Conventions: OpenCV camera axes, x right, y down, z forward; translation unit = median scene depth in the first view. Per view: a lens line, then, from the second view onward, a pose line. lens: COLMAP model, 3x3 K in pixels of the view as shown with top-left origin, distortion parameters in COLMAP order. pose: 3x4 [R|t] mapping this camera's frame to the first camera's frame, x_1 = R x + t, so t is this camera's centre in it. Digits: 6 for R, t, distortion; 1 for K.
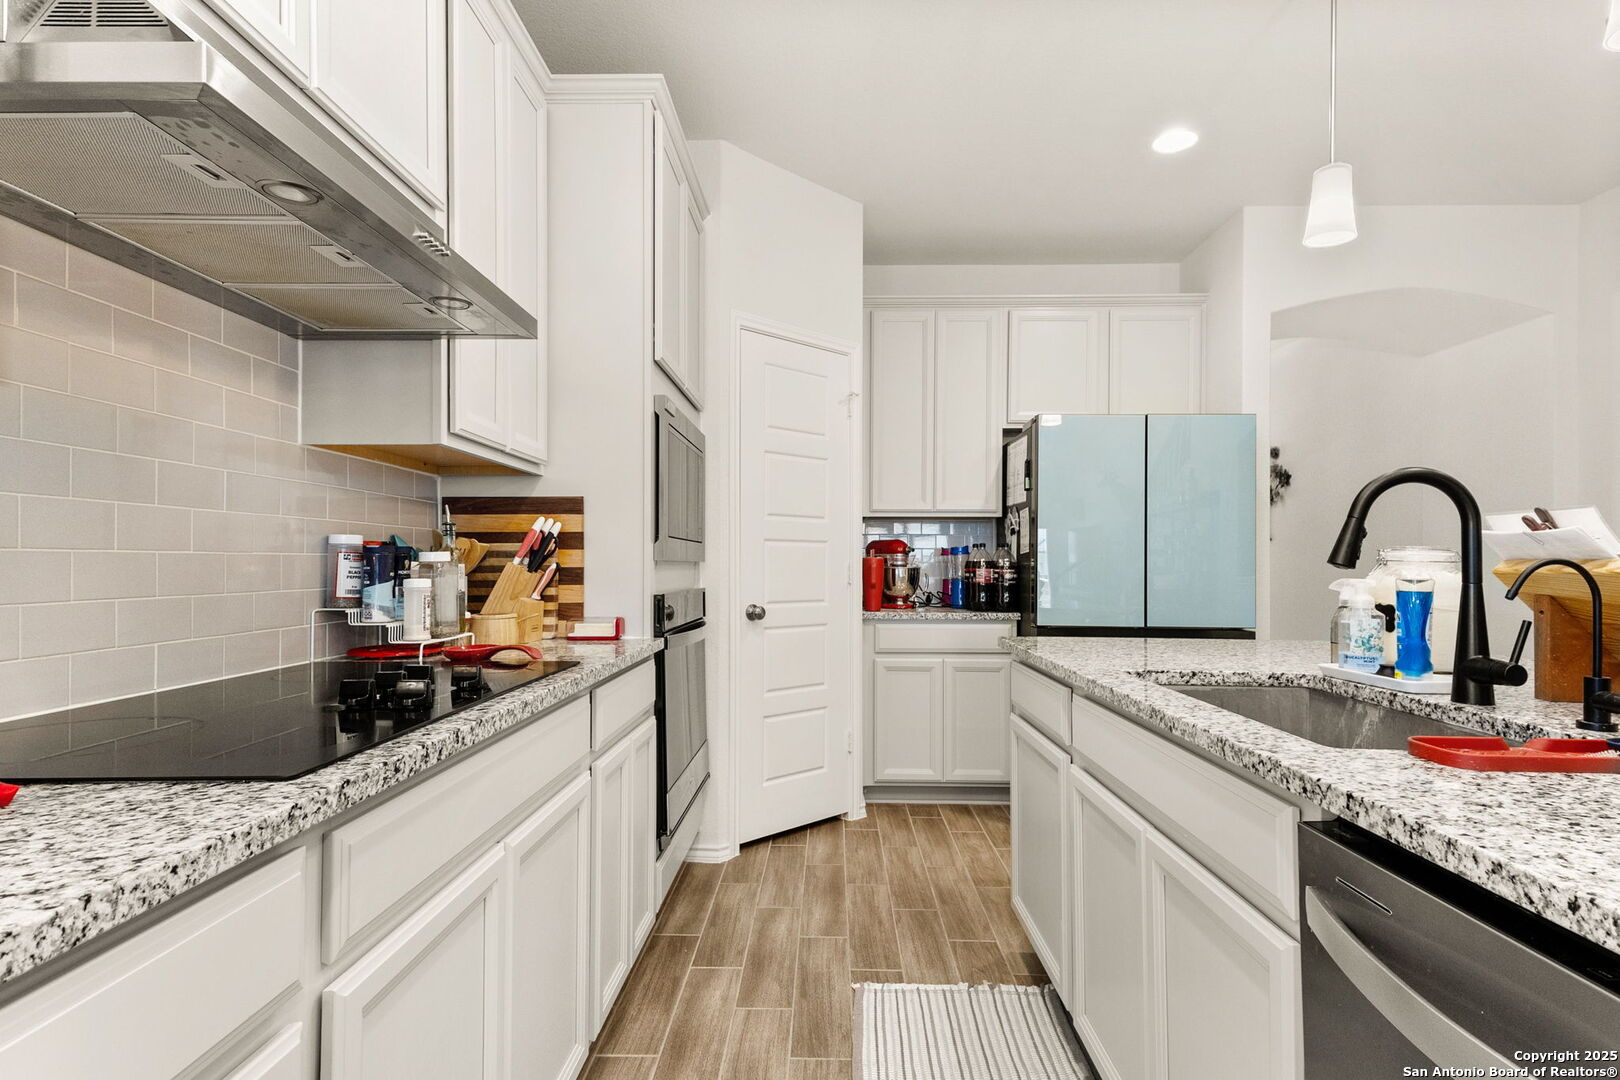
lens RADIAL K [[780.4, 0, 794.2], [0, 780.4, 565.5], [0, 0, 1]] dist [0.001013, -0.000369]
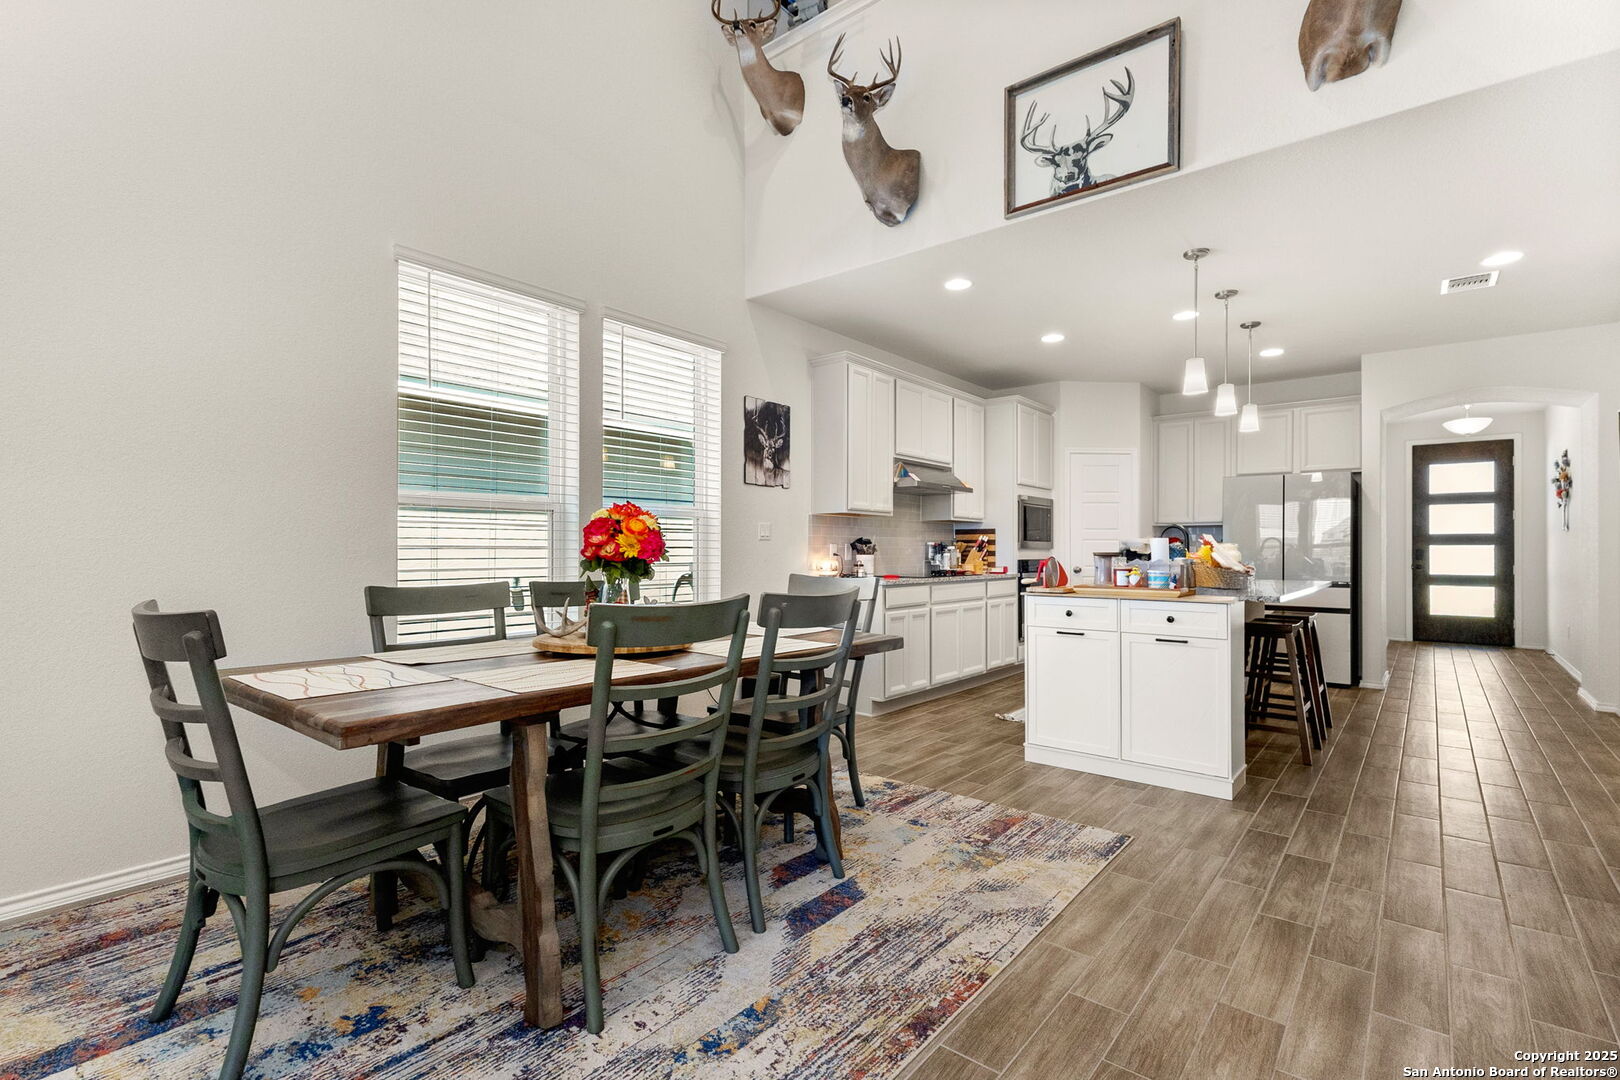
lens RADIAL K [[780.4, 0, 801.7], [0, 780.4, 554.4], [0, 0, 1]] dist [0.001013, -0.000369]
pose [[0.786650, 0.002178, -0.617396, 1.277594], [-0.003749, 0.999992, -0.001250, 0.029282], [0.617388, 0.003298, 0.786652, -2.371984]]
